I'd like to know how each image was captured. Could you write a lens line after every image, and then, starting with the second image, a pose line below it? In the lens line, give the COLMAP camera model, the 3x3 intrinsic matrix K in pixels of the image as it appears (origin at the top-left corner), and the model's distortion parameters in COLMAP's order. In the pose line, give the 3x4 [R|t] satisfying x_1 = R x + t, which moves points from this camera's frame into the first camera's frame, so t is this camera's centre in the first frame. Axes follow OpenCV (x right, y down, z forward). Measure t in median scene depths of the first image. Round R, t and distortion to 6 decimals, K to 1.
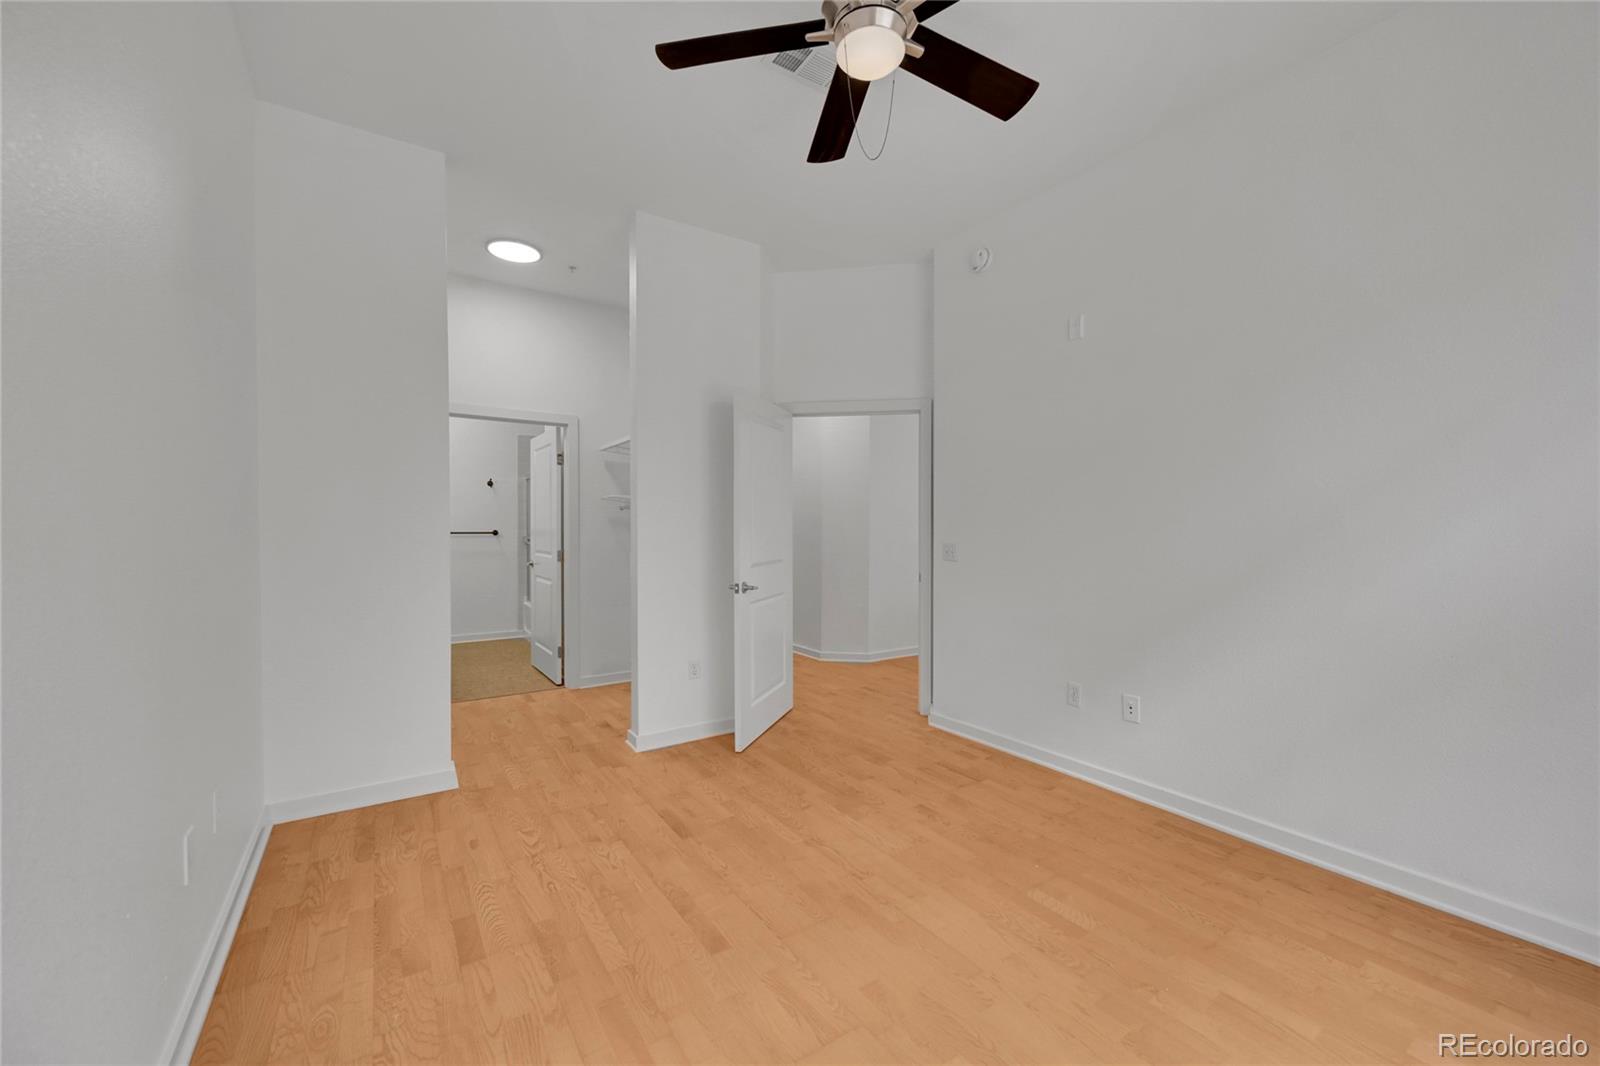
lens RADIAL K [[625.8, 0, 809.8], [0, 625.8, 529.0], [0, 0, 1]] dist [-0.001296, -0.000373]
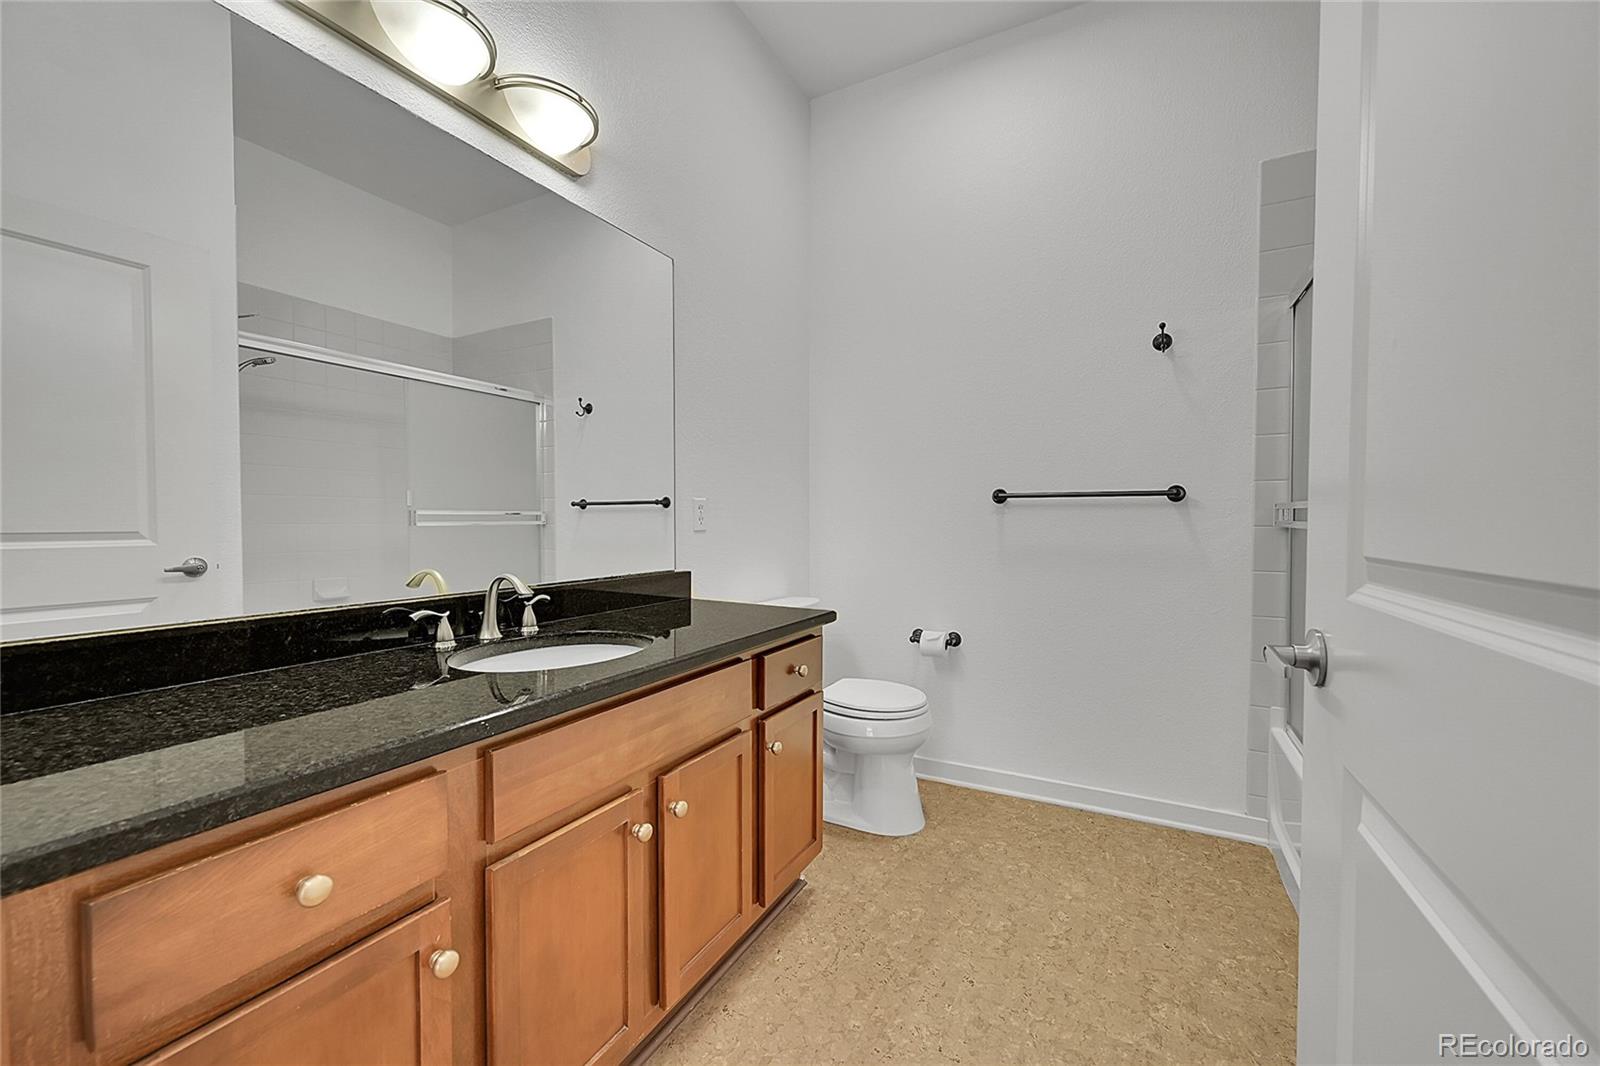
lens RADIAL K [[625.8, 0, 800.5], [0, 625.8, 531.2], [0, 0, 1]] dist [-0.001296, -0.000373]
pose [[0.458062, 0.022566, -0.888634, -0.625349], [-0.013518, 0.999739, 0.018419, 0.044319], [0.888817, 0.003576, 0.458248, 1.392520]]
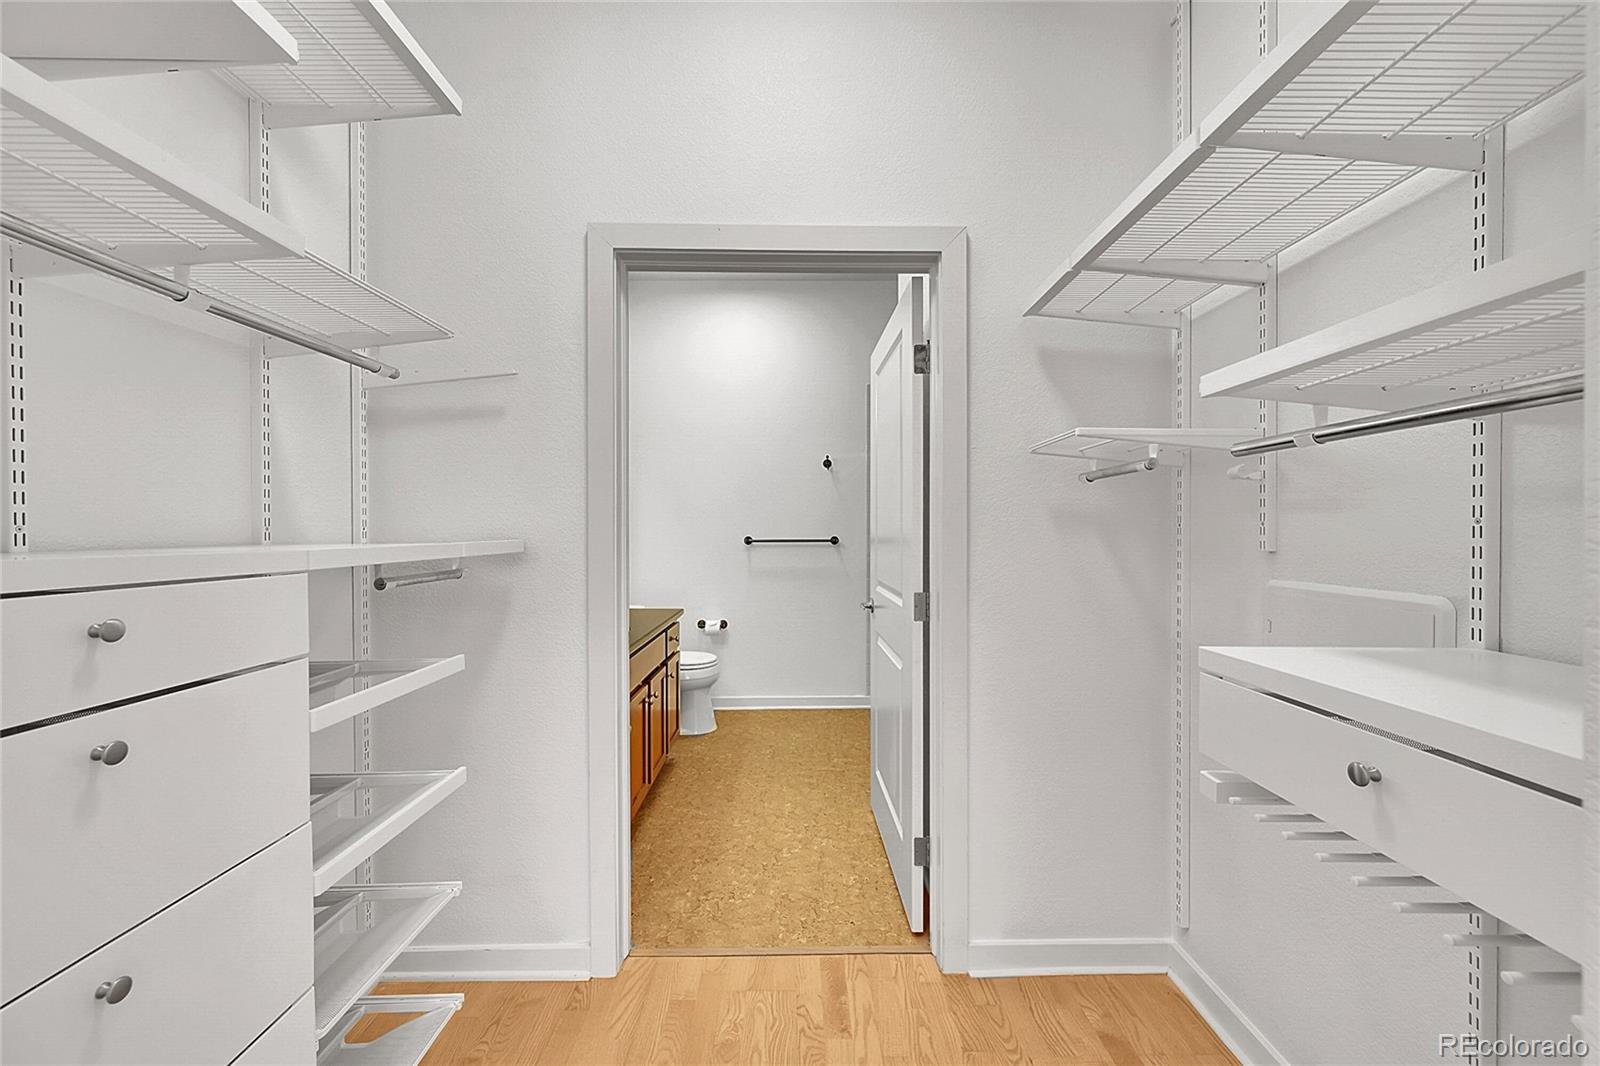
lens RADIAL K [[625.8, 0, 800.4], [0, 625.8, 531.6], [0, 0, 1]] dist [-0.001296, -0.000373]
pose [[0.825731, 0.003900, -0.564050, -0.349522], [-0.003909, 0.999992, 0.001192, -0.007018], [0.564050, 0.001221, 0.825740, 0.921967]]
